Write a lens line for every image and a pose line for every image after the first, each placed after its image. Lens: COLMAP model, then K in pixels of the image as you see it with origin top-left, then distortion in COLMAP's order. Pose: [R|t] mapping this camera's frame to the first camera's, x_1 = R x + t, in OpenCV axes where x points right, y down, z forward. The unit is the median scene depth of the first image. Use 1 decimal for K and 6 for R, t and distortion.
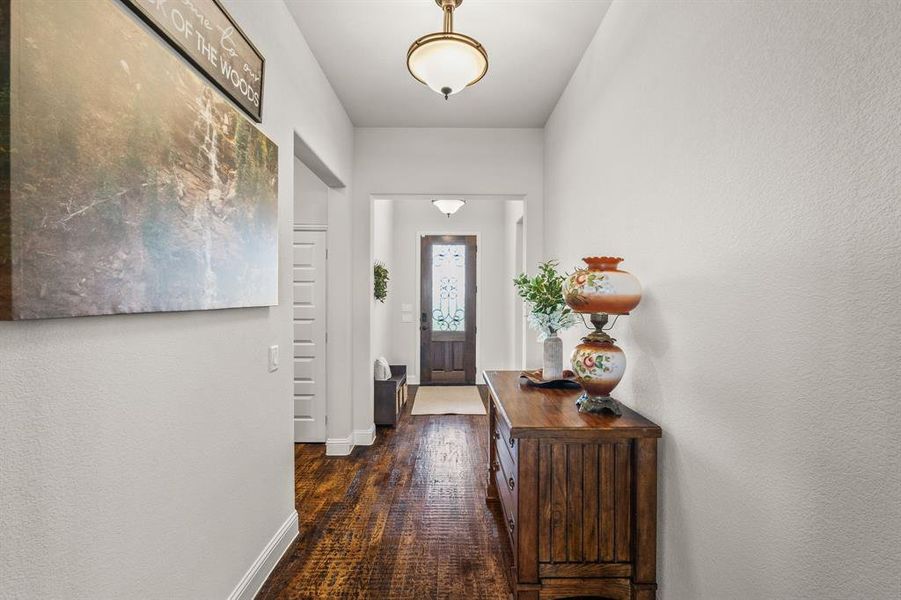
lens RADIAL K [[431.8, 0, 450.8], [0, 431.8, 300.1], [0, 0, 1]] dist [-0.001540, -0.000799]
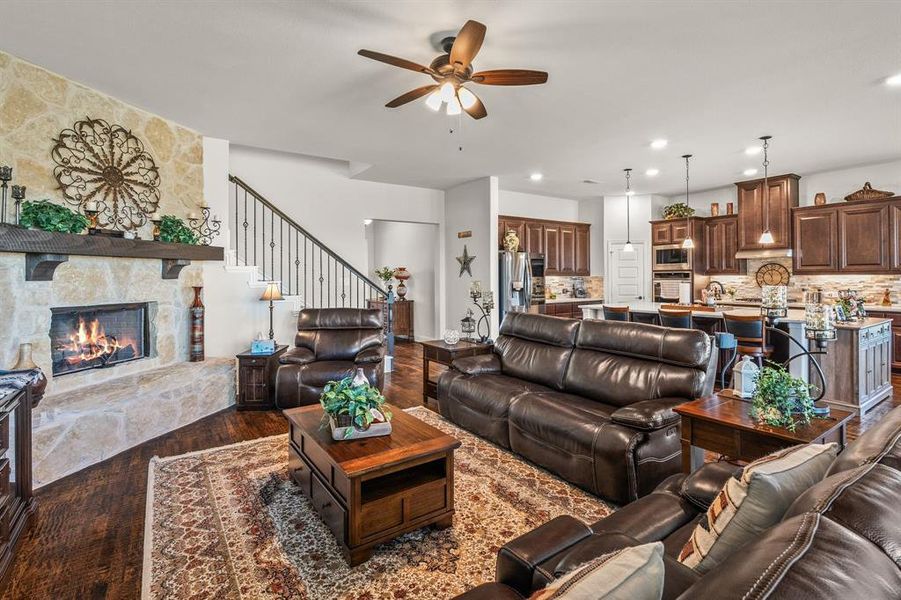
lens RADIAL K [[431.8, 0, 452.0], [0, 431.8, 276.6], [0, 0, 1]] dist [-0.001540, -0.000799]
pose [[0.827882, -0.010312, 0.560808, -1.837549], [0.010885, 0.999938, 0.002316, -0.006444], [-0.560797, 0.004187, 0.827943, -3.209149]]
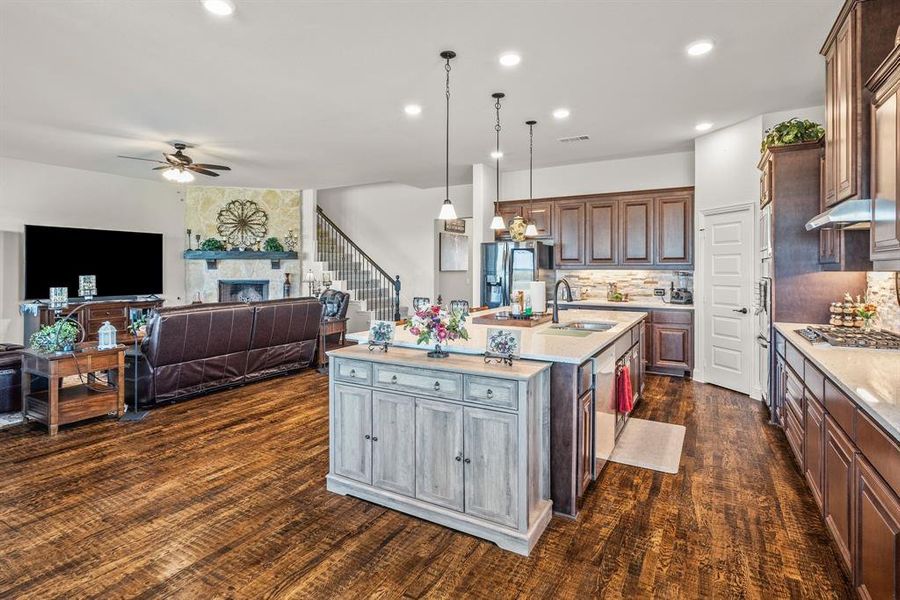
lens RADIAL K [[446.3, 0, 447.7], [0, 446.3, 270.1], [0, 0, 1]] dist [-0.006463, -0.000261]
pose [[0.862191, -0.002875, -0.506575, 2.011420], [0.002934, 0.999995, -0.000682, 0.013435], [0.506575, -0.000899, 0.862195, -3.586844]]
